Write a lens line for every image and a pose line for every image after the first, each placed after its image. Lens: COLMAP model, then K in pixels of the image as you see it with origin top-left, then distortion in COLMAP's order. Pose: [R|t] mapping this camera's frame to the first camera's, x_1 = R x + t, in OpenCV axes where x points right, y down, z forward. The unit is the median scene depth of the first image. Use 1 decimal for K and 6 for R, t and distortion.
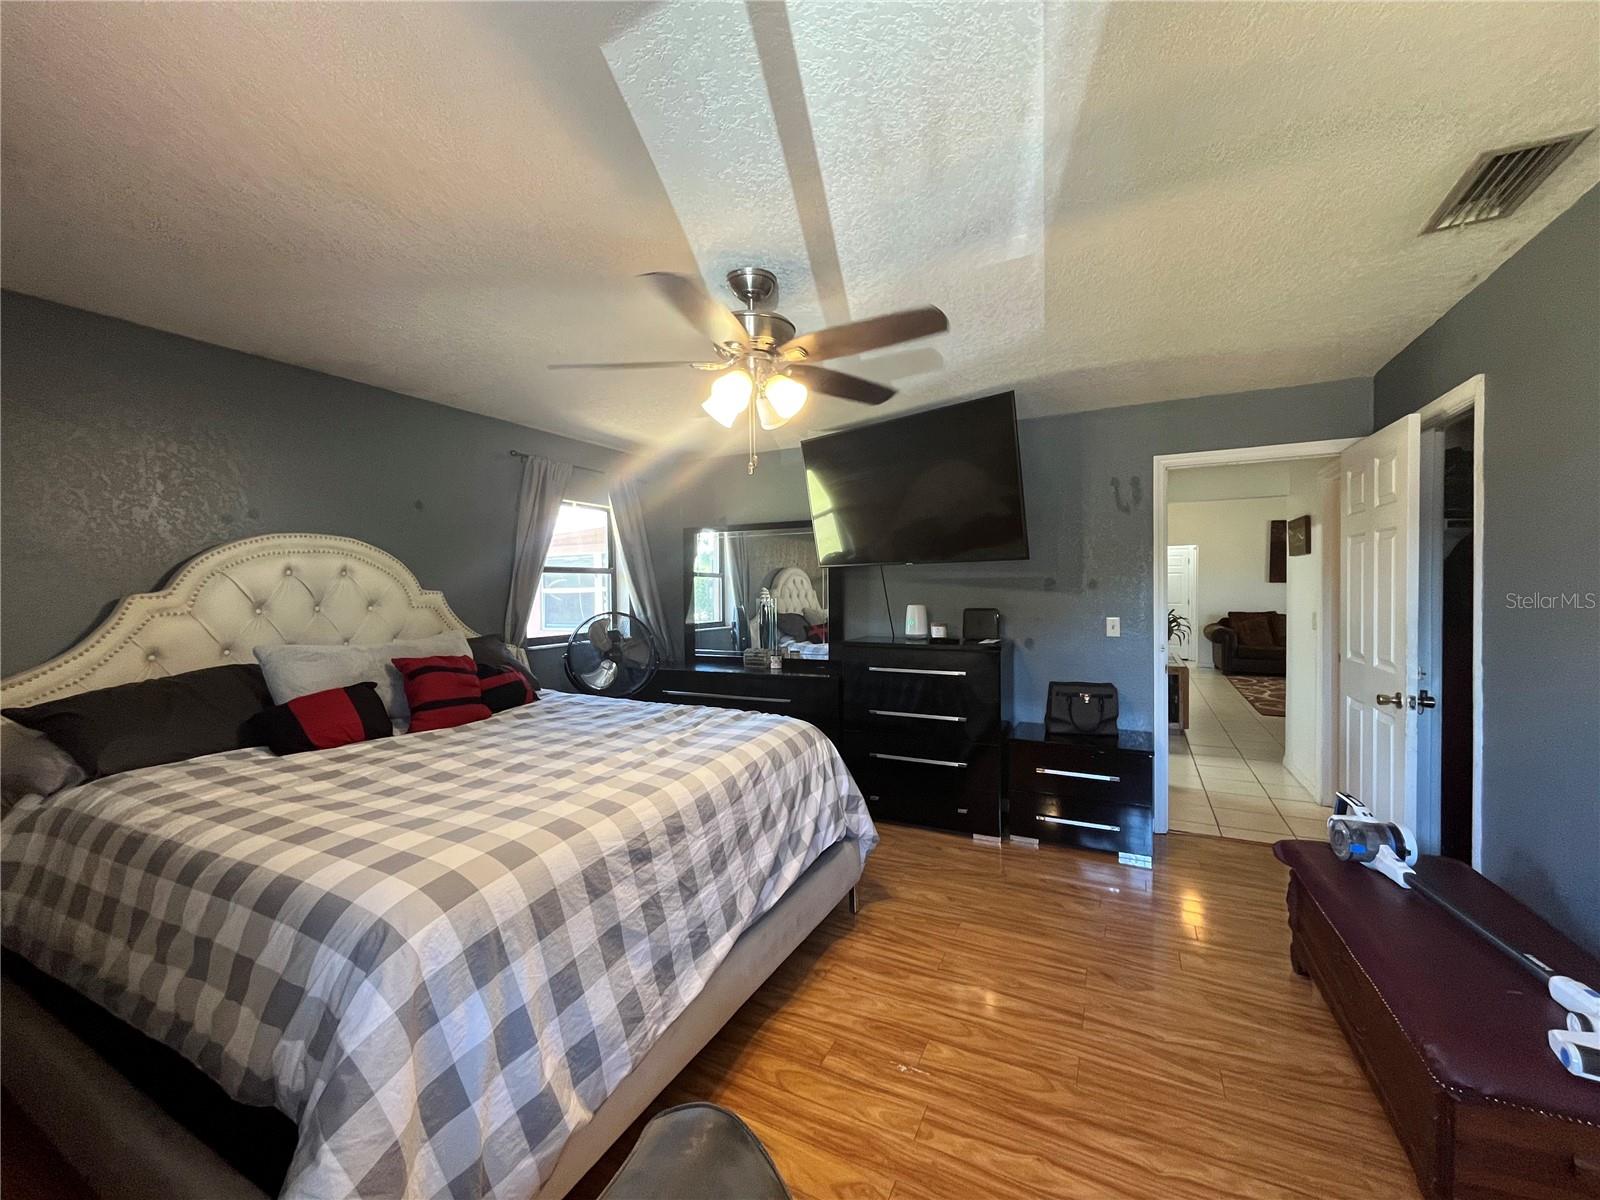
lens RADIAL K [[649.7, 0, 799.7], [0, 649.7, 601.8], [0, 0, 1]] dist [-0.002127, -0.000150]
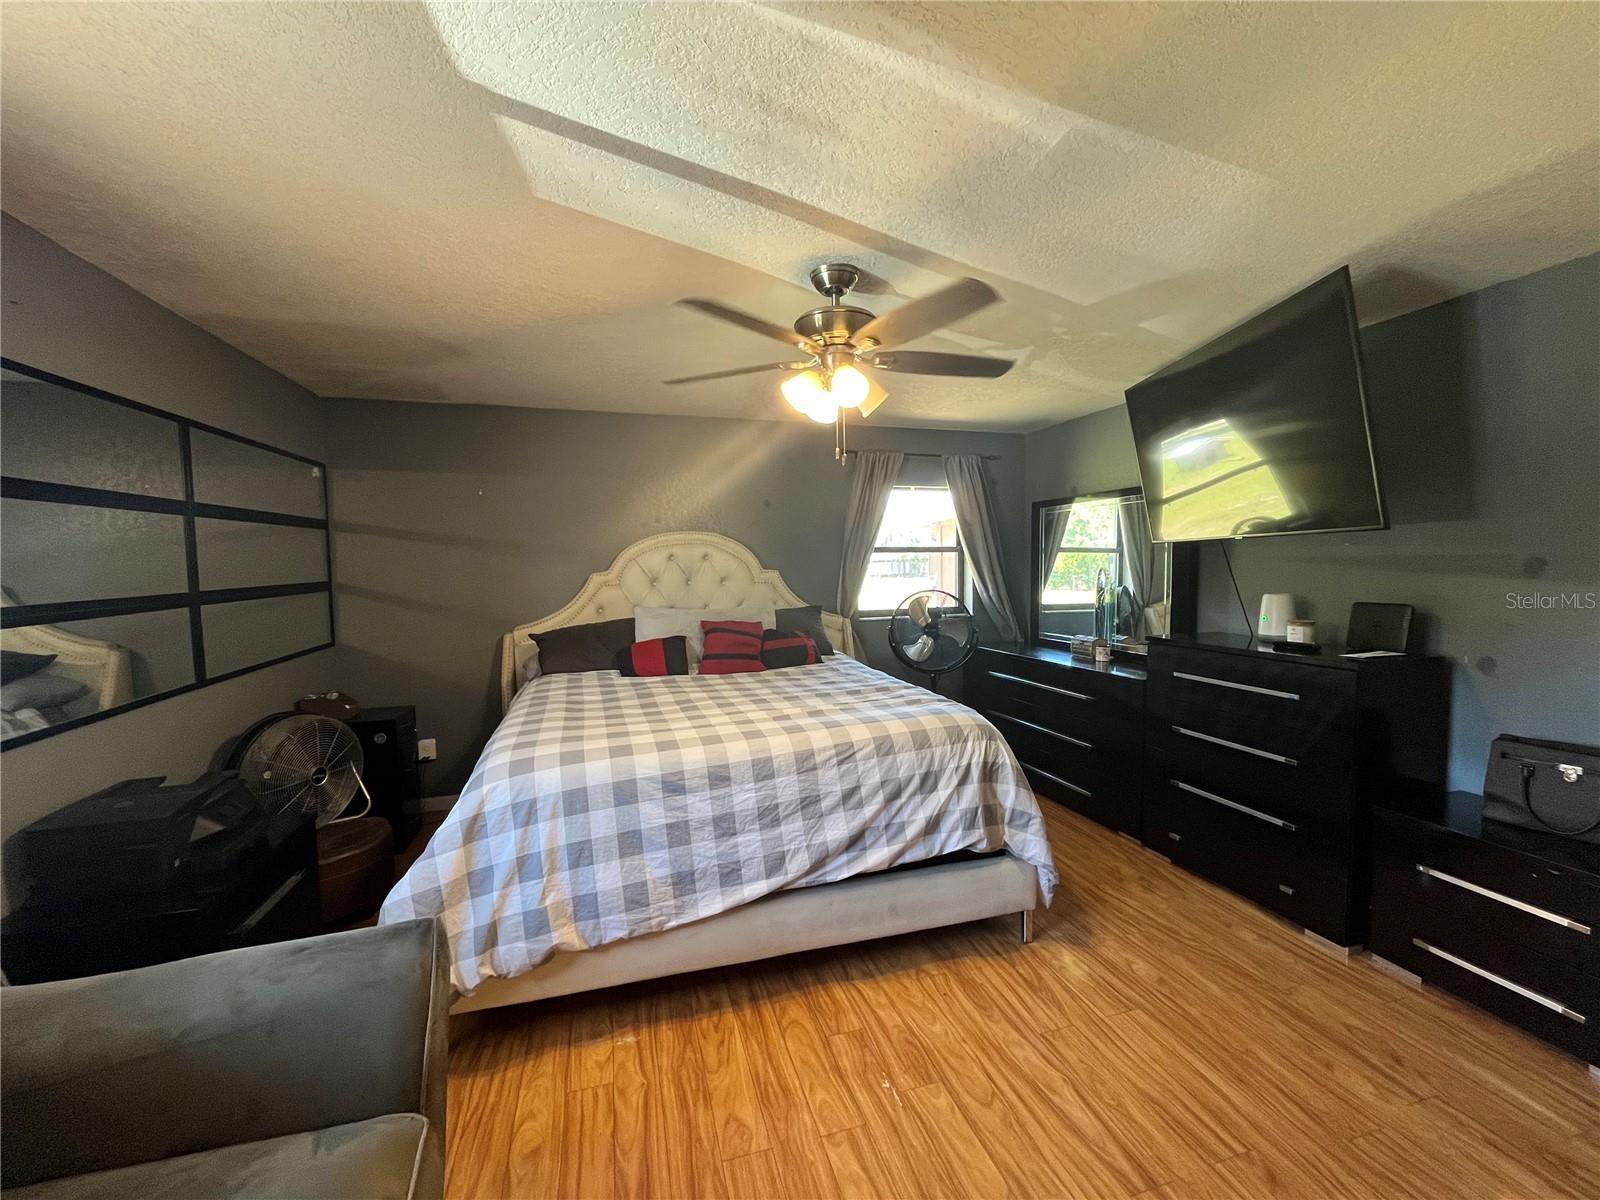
lens RADIAL K [[649.7, 0, 799.7], [0, 649.7, 601.8], [0, 0, 1]] dist [-0.002127, -0.000150]
pose [[0.687294, 0.044843, -0.724994, 0.600186], [-0.011672, 0.998646, 0.050704, -0.029951], [0.726285, -0.026387, 0.686887, 0.223295]]
